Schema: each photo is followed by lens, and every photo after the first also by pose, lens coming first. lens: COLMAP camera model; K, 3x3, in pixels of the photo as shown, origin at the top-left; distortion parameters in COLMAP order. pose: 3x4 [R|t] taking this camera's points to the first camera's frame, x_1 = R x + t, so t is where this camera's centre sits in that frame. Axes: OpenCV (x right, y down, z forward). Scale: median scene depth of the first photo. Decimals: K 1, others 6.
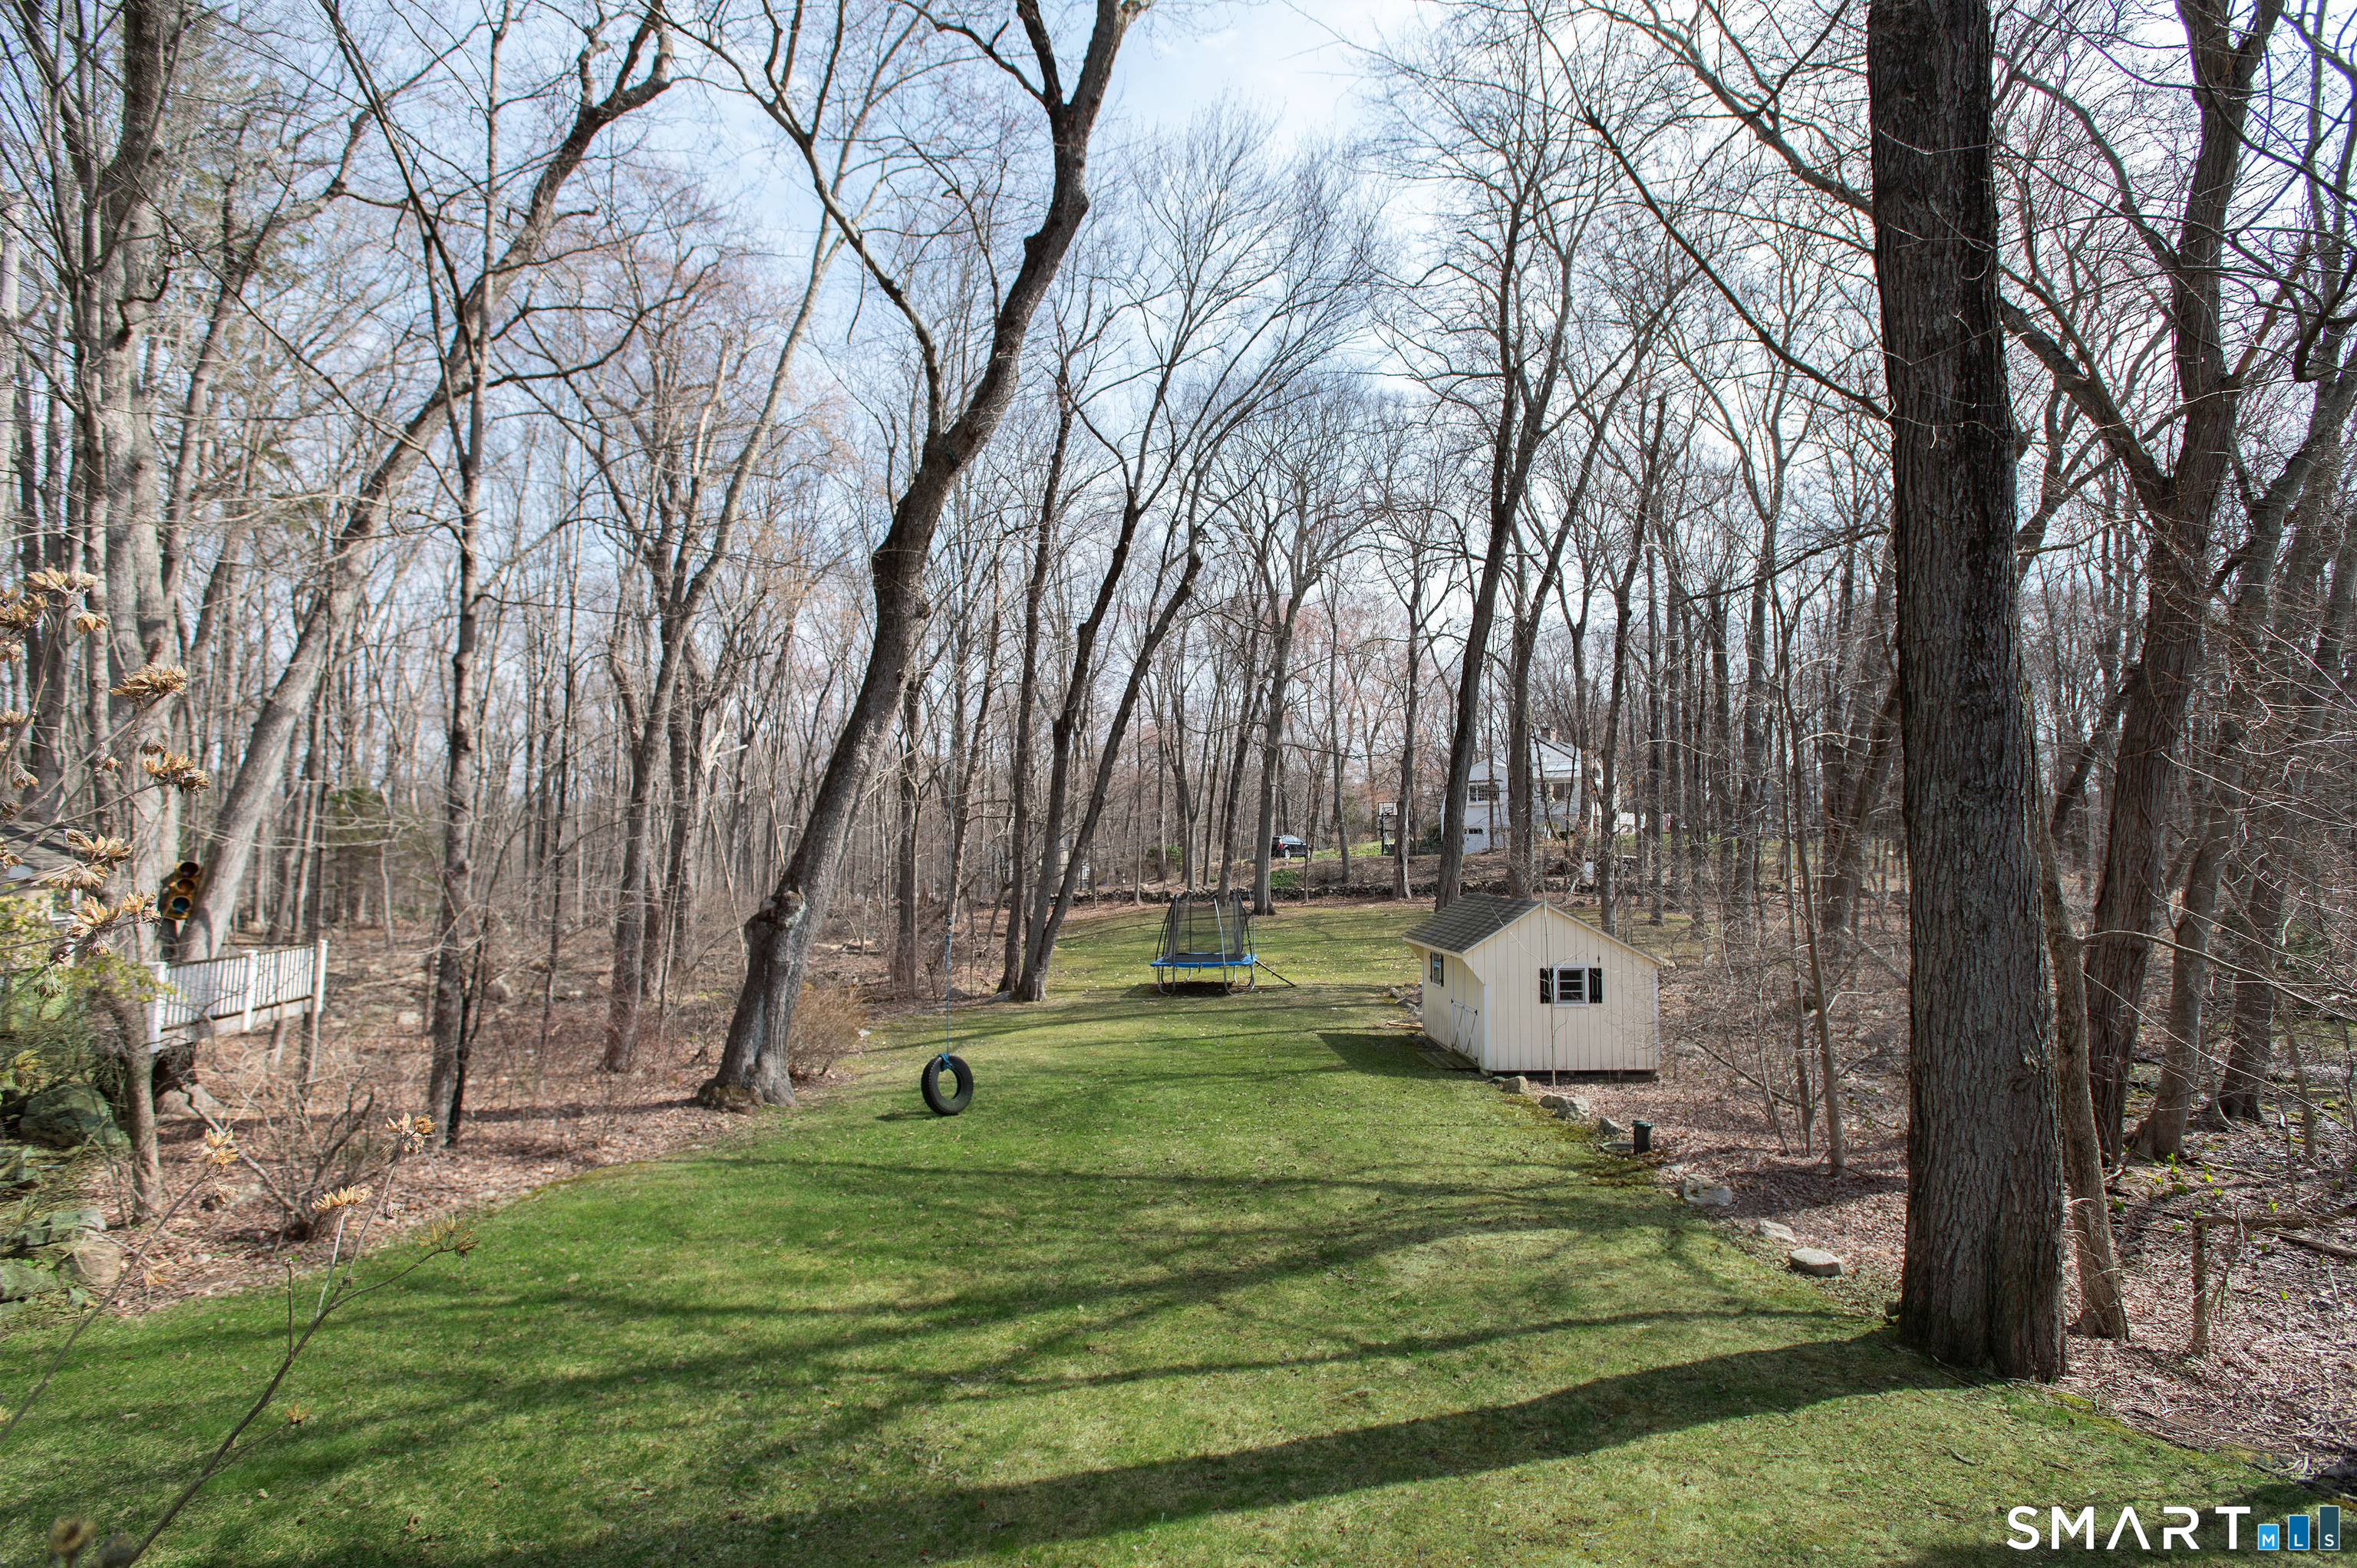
lens RADIAL K [[1111.0, 0, 1178.5], [0, 1111.0, 784.0], [0, 0, 1]] dist [-0.019726, 0.000056]
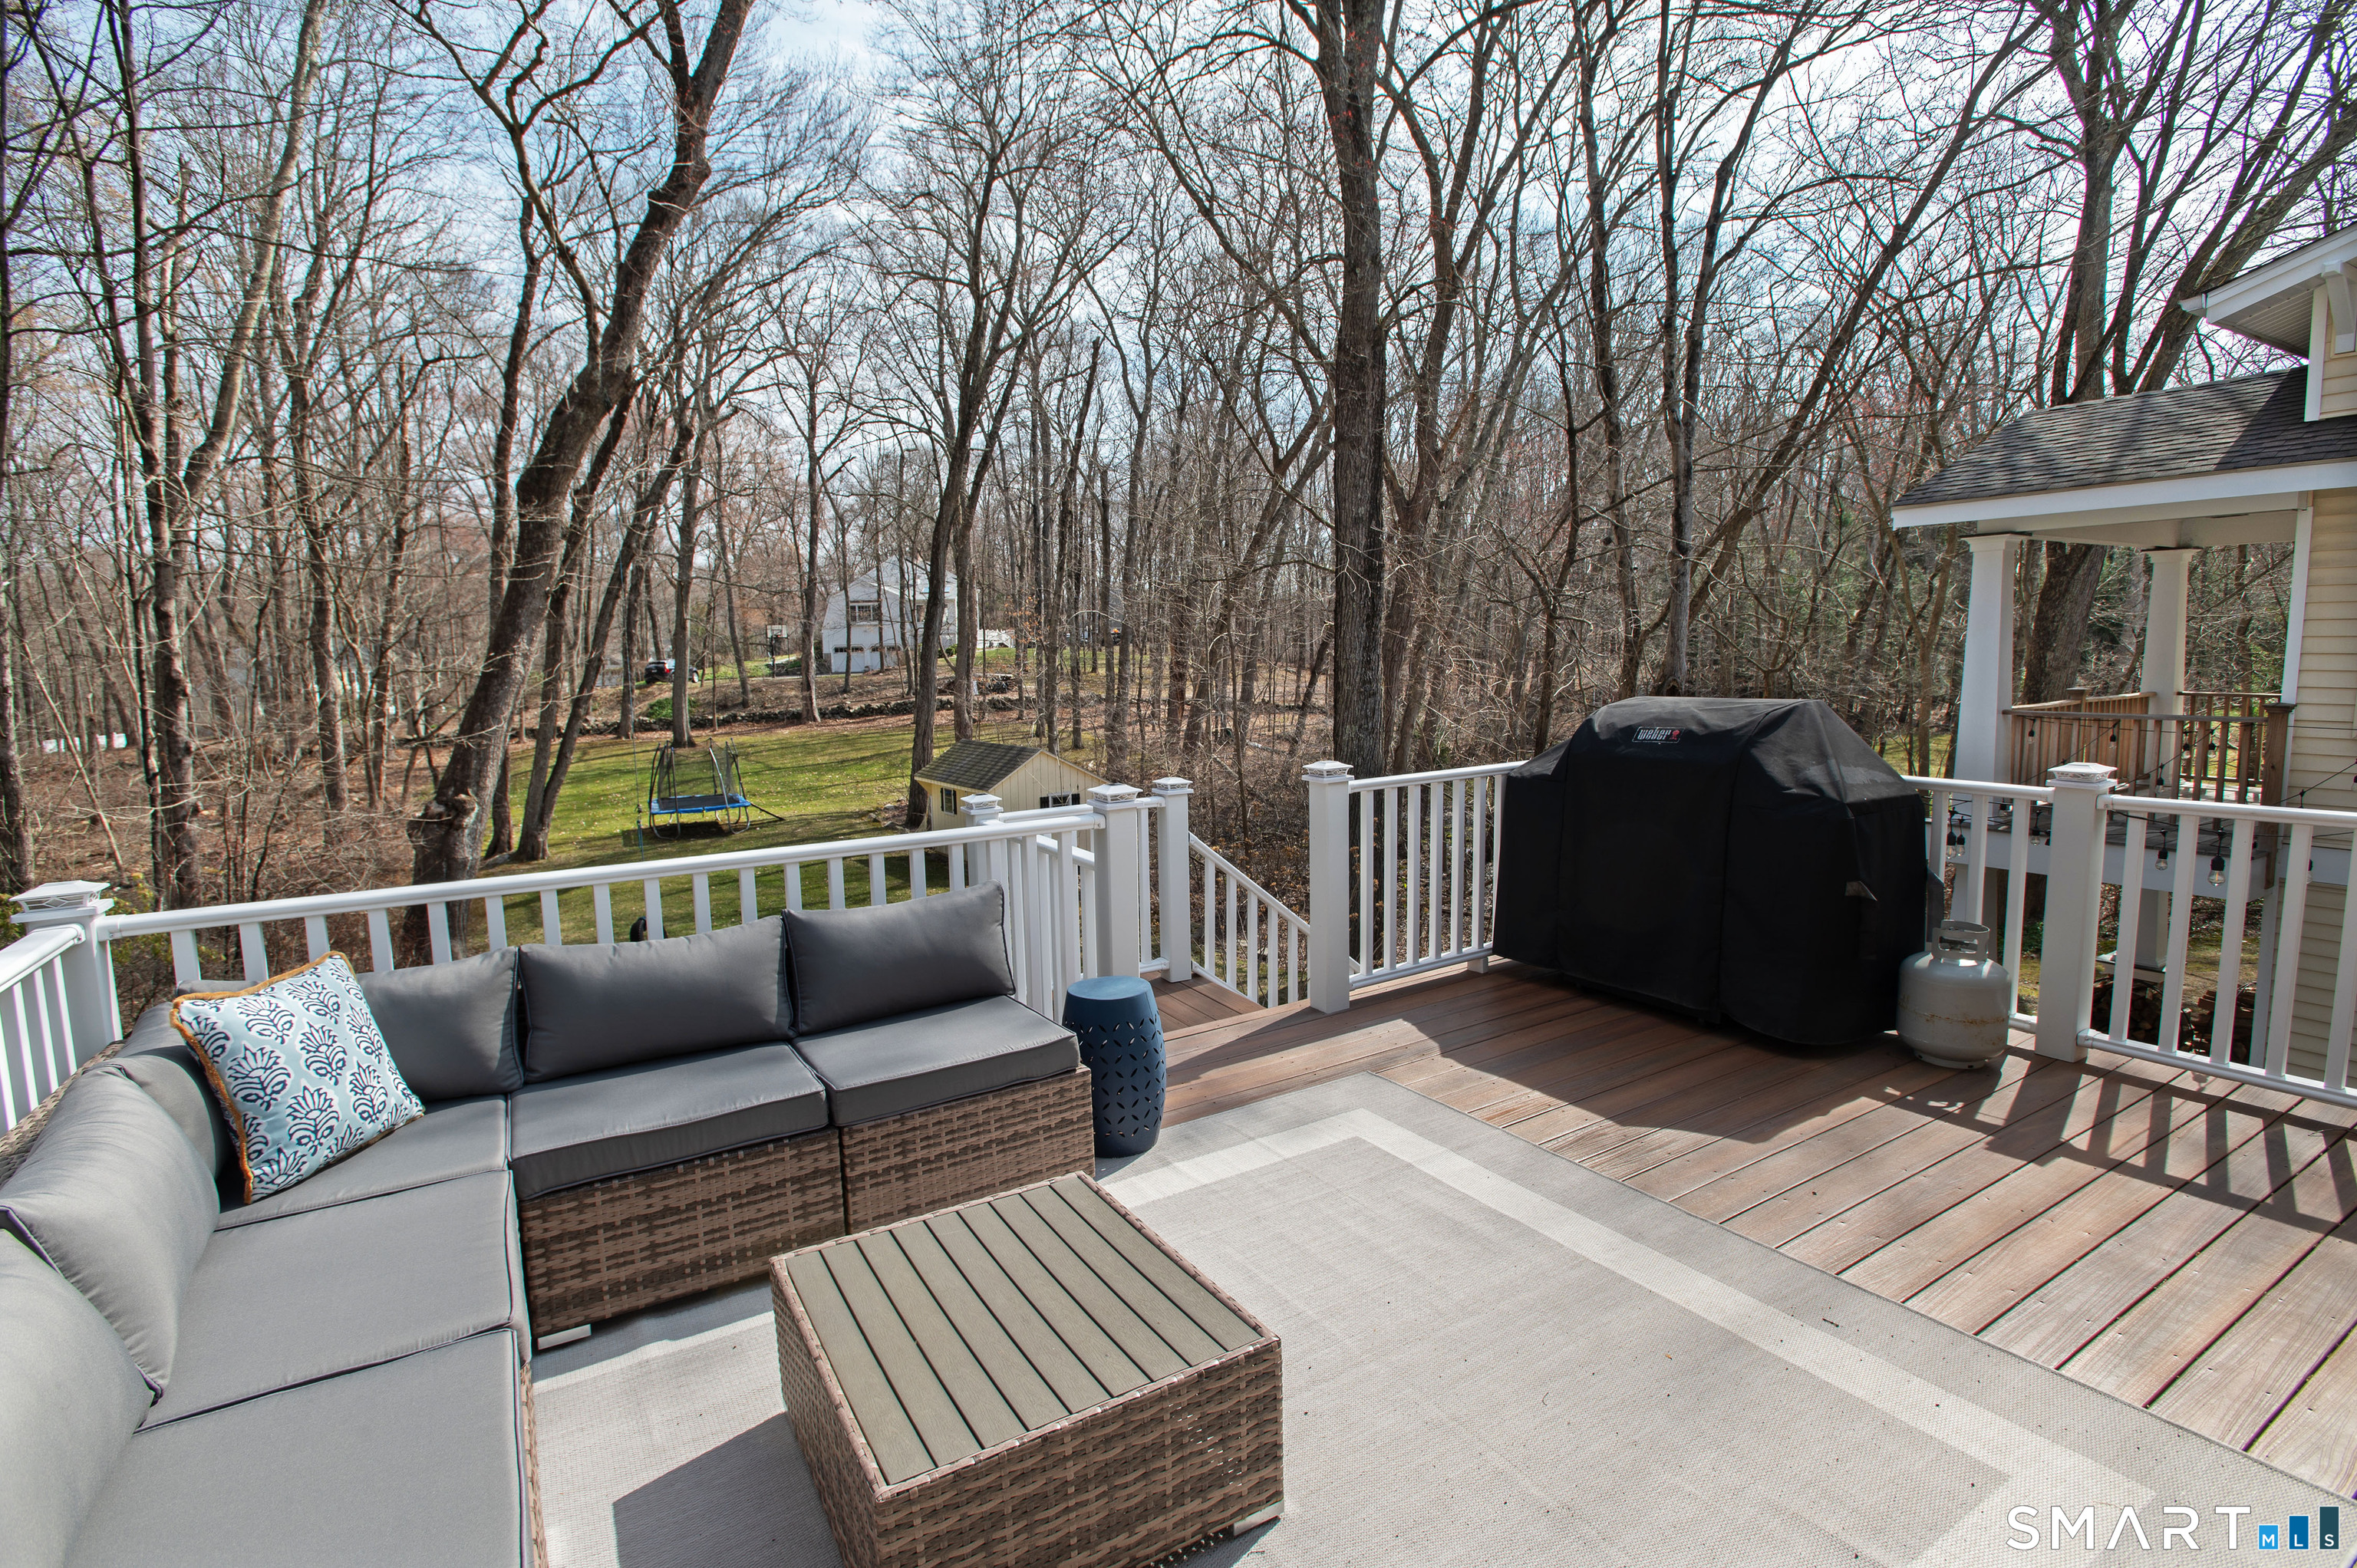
lens RADIAL K [[1111.0, 0, 1178.5], [0, 1111.0, 784.0], [0, 0, 1]] dist [-0.019726, 0.000056]
pose [[0.834131, -0.073381, 0.546664, -0.328391], [-0.026617, 0.984600, 0.172781, -0.113289], [-0.550924, -0.158673, 0.819332, -0.270431]]
